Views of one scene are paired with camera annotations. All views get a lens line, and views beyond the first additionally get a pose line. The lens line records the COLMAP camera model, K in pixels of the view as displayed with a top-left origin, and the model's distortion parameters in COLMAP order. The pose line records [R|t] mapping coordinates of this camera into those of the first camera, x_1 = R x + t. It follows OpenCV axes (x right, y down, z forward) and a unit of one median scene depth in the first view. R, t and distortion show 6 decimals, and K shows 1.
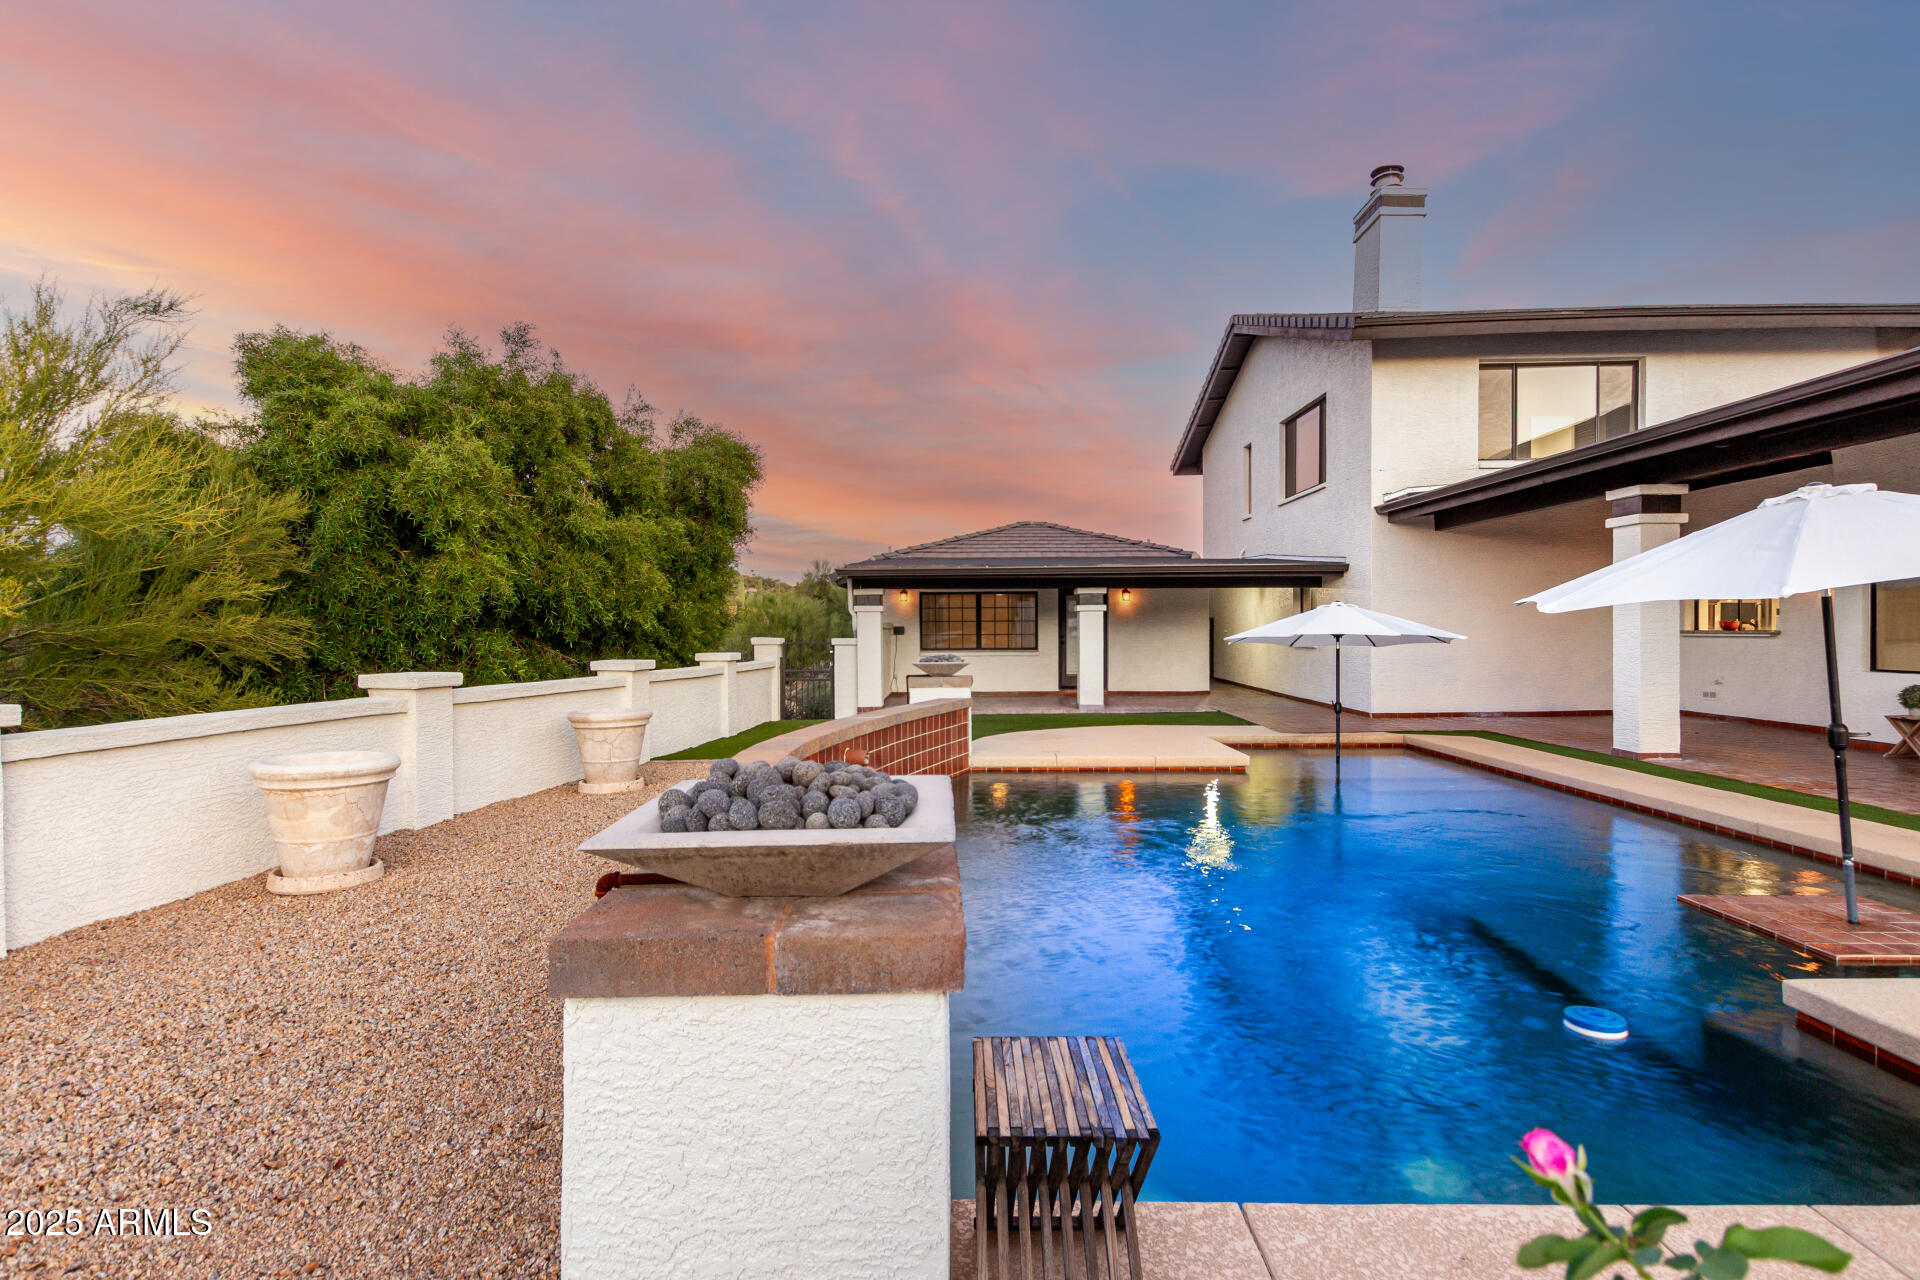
lens RADIAL K [[933.0, 0, 963.5], [0, 933.0, 633.8], [0, 0, 1]] dist [0.008614, -0.003678]
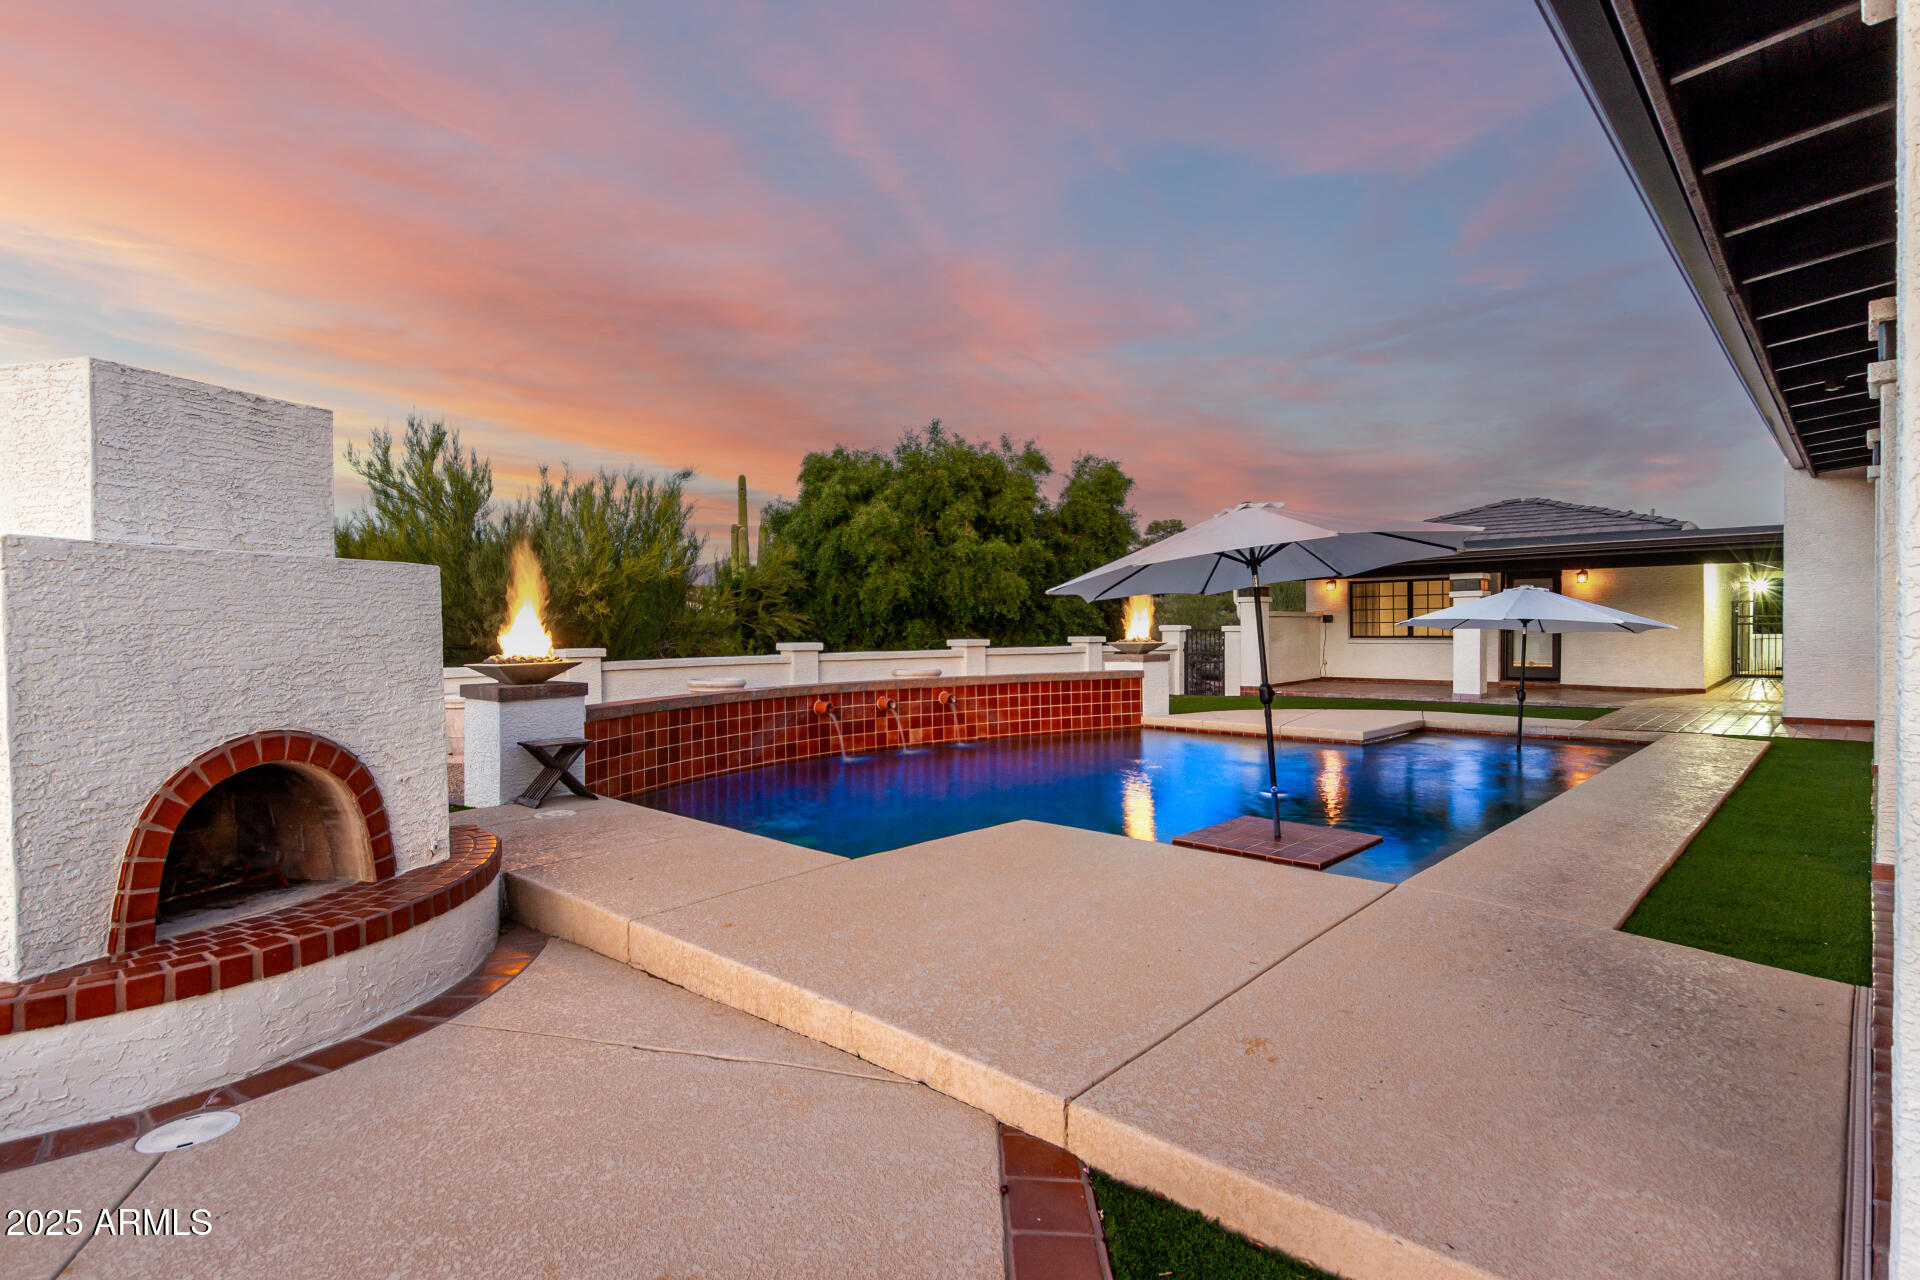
lens RADIAL K [[933.0, 0, 954.8], [0, 933.0, 636.3], [0, 0, 1]] dist [0.008614, -0.003678]
pose [[0.713520, 0.011517, -0.700540, 0.628875], [-0.000350, 0.999871, 0.016081, -0.000677], [0.700635, -0.011228, 0.713432, -0.074453]]
